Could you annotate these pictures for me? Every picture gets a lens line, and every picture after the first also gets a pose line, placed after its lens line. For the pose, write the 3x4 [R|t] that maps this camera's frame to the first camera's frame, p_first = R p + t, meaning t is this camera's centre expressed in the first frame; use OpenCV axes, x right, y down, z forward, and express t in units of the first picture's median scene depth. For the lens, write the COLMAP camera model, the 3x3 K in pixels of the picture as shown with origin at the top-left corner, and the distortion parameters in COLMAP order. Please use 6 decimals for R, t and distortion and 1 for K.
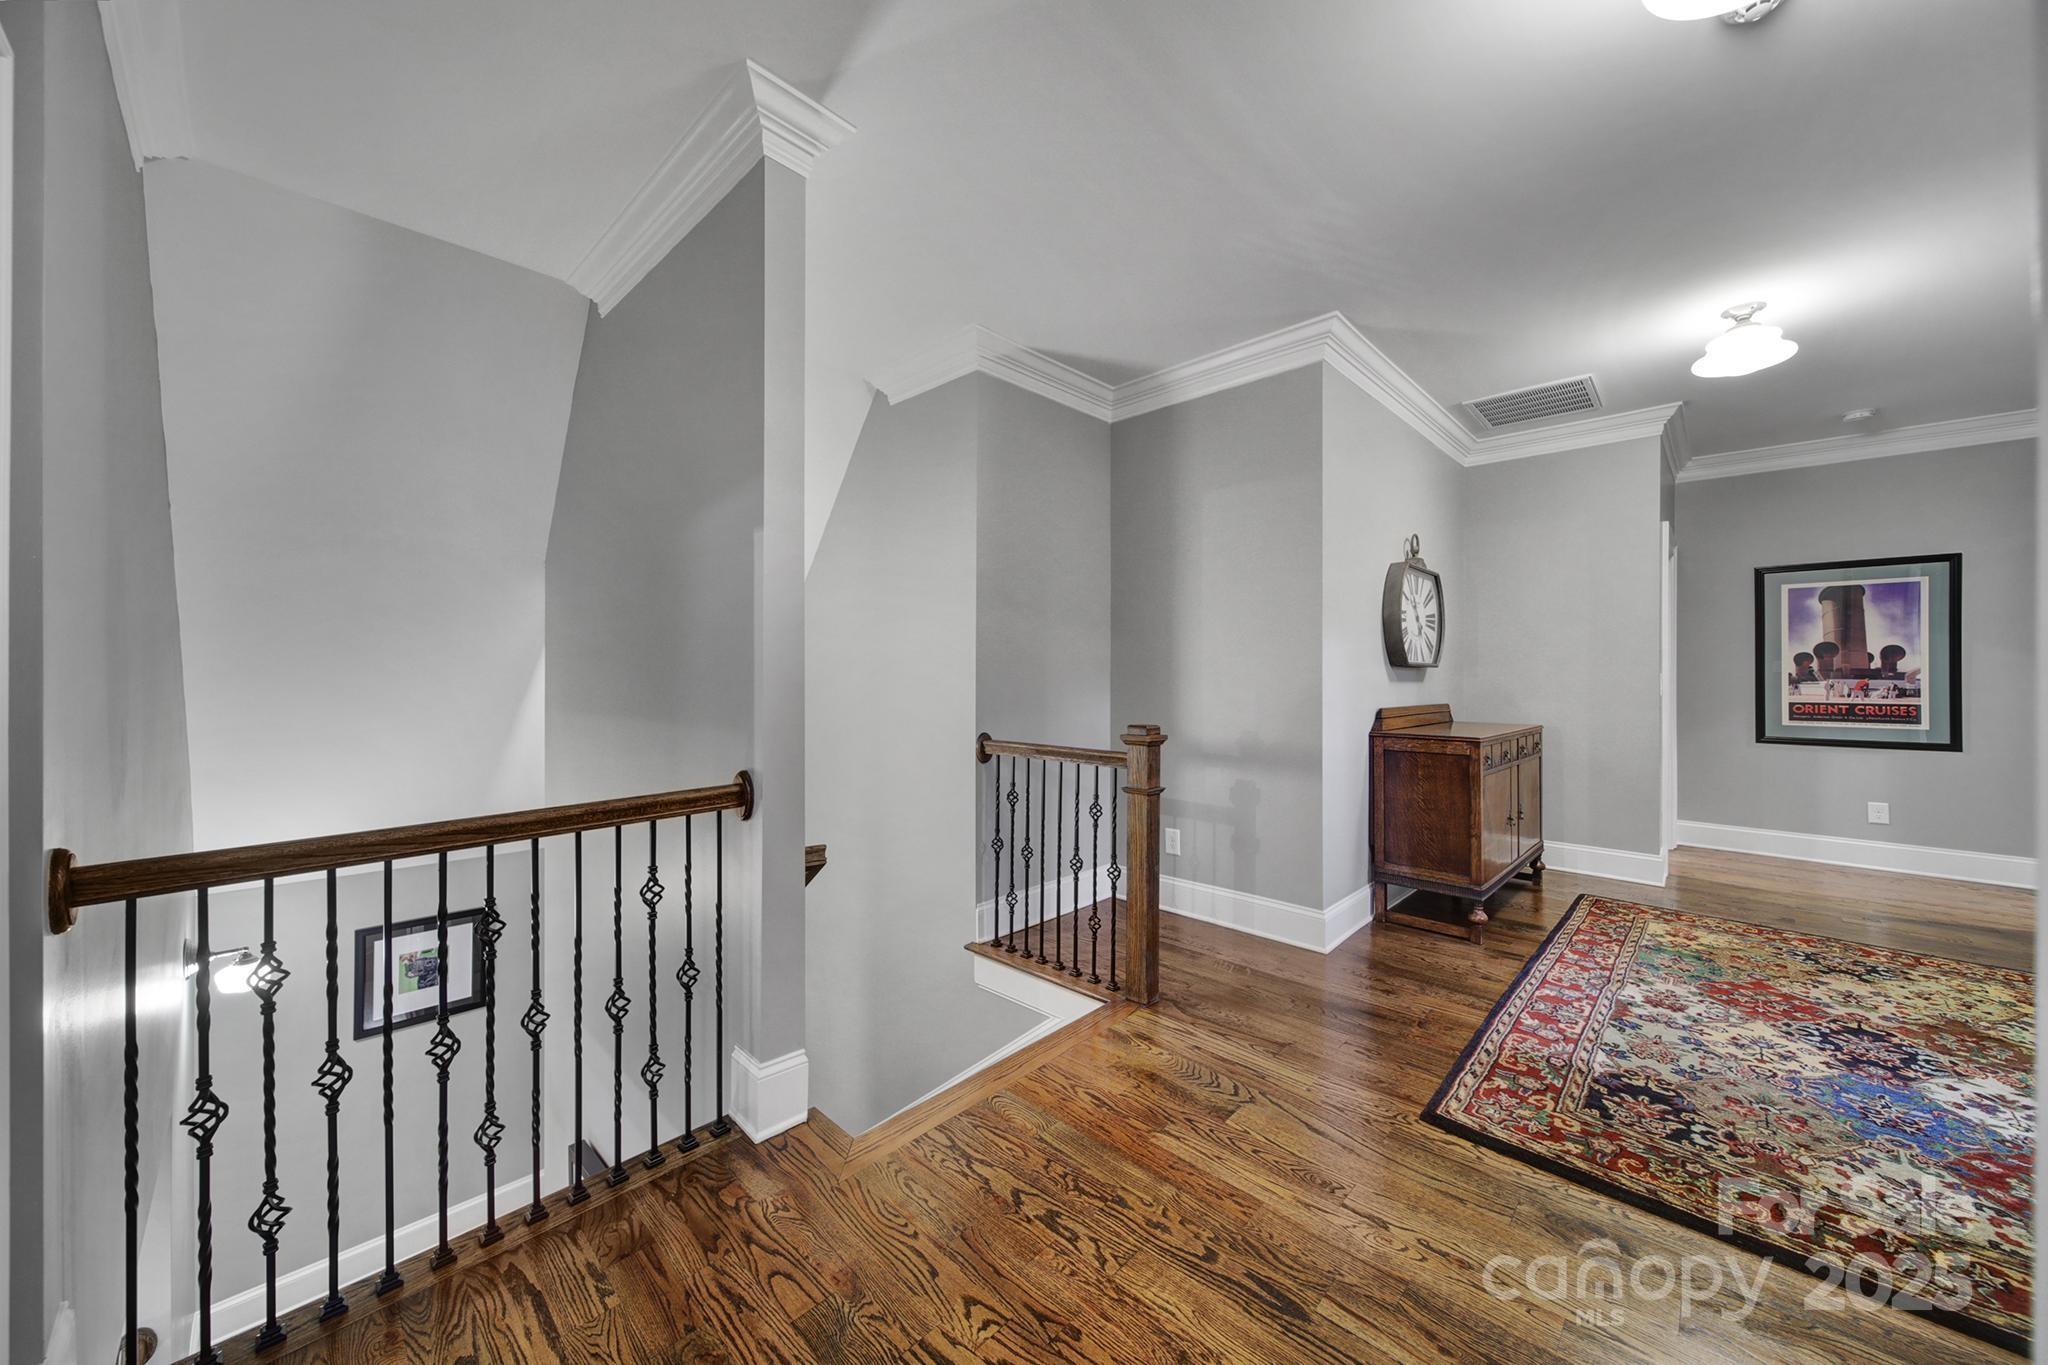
lens RADIAL K [[718.3, 0, 1032.6], [0, 718.3, 669.1], [0, 0, 1]] dist [-0.002294, -0.000615]
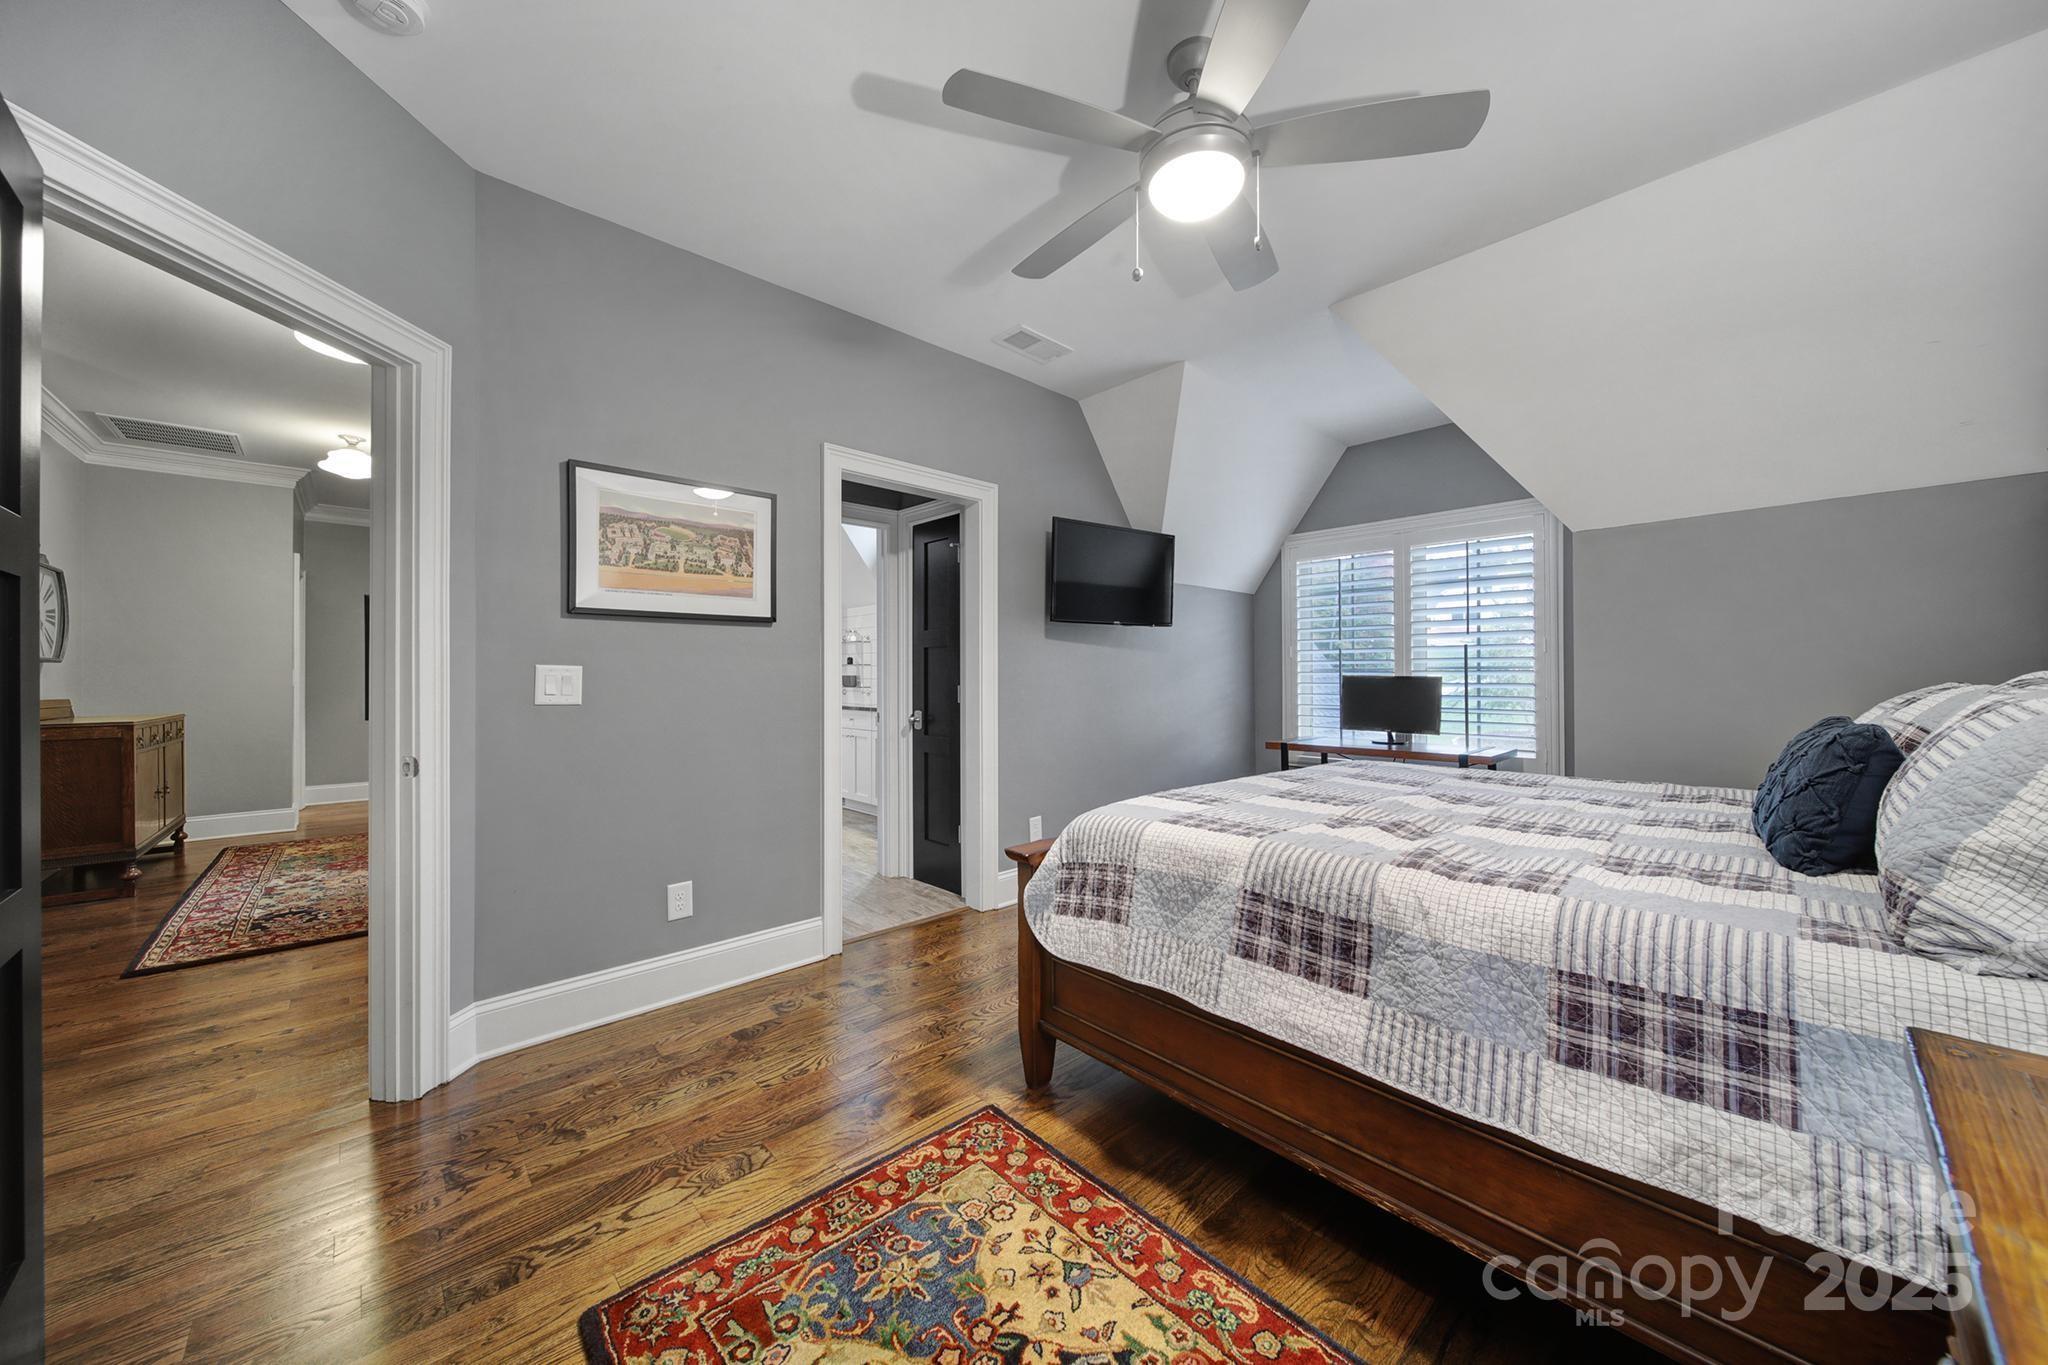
lens RADIAL K [[718.3, 0, 1027.7], [0, 718.3, 672.1], [0, 0, 1]] dist [-0.002294, -0.000615]
pose [[0.045351, -0.001136, 0.998970, -0.398427], [-0.003793, 0.999992, 0.001309, 0.005182], [-0.998964, -0.003848, 0.045346, -0.431902]]
